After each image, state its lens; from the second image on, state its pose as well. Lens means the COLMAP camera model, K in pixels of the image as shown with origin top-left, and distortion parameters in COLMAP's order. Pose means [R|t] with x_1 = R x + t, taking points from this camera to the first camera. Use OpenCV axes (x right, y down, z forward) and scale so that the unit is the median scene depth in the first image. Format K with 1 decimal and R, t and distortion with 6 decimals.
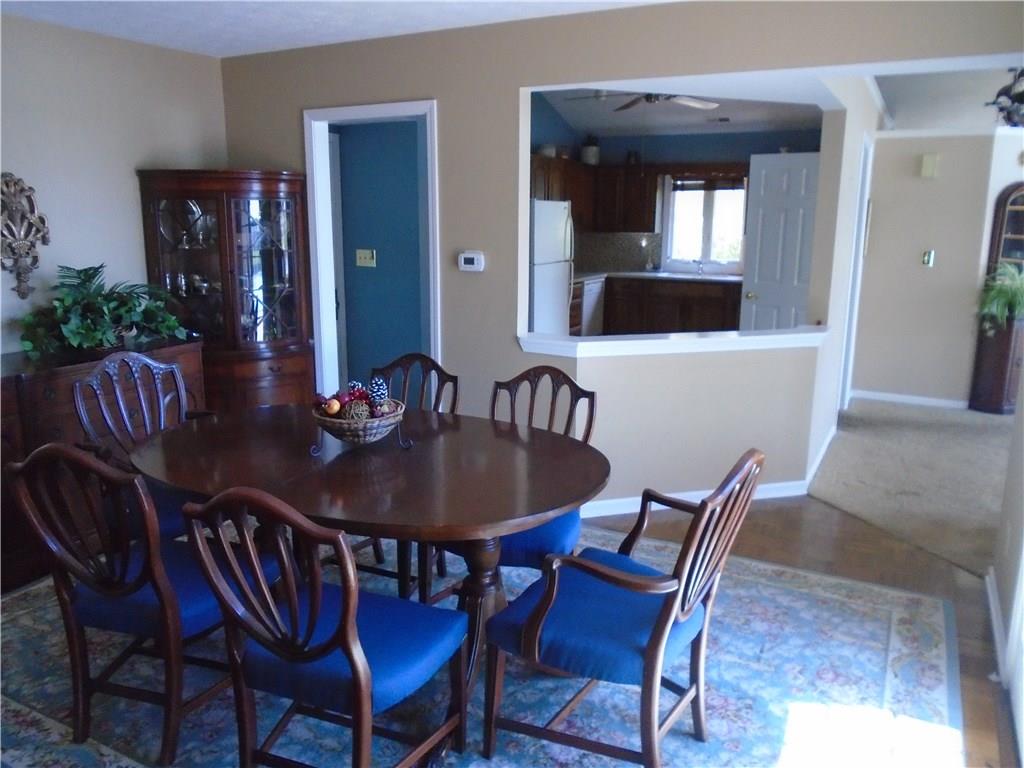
lens RADIAL K [[784.4, 0, 512.0], [0, 784.4, 384.0], [0, 0, 1]] dist [-0.008553, -0.003822]
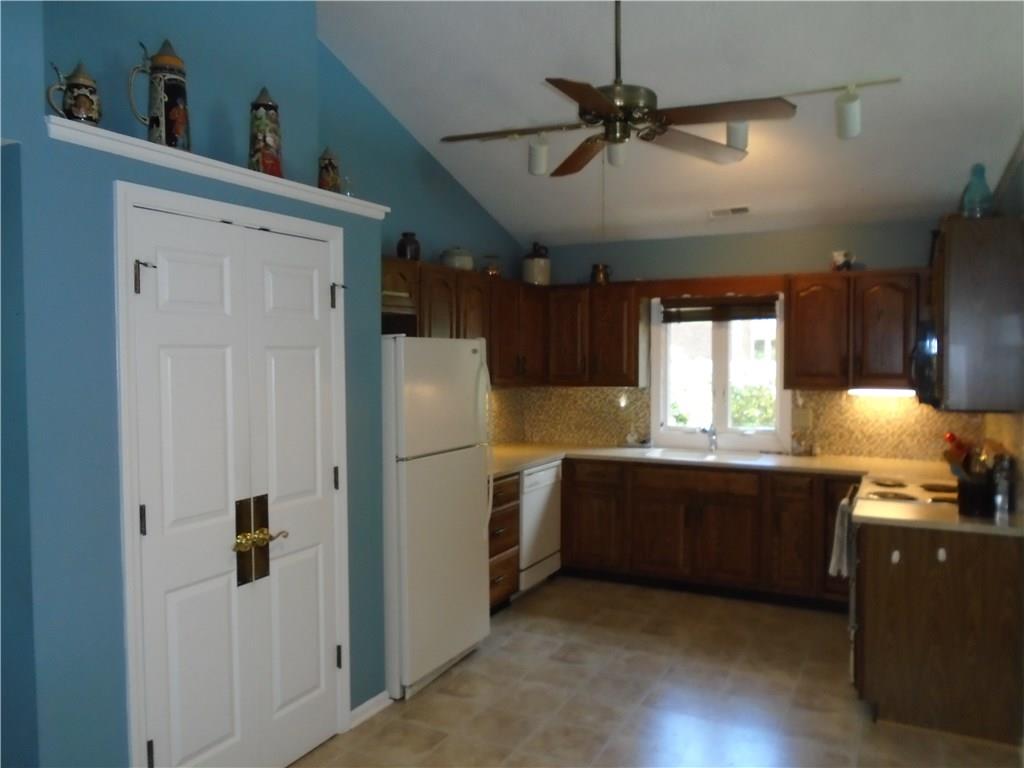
lens RADIAL K [[780.1, 0, 512.0], [0, 780.1, 384.0], [0, 0, 1]] dist [-0.069563, 0.000861]
pose [[0.999863, -0.011936, 0.011433, 0.072409], [0.013761, 0.984328, -0.175808, -0.085527], [-0.009156, 0.175941, 0.984358, 0.379930]]
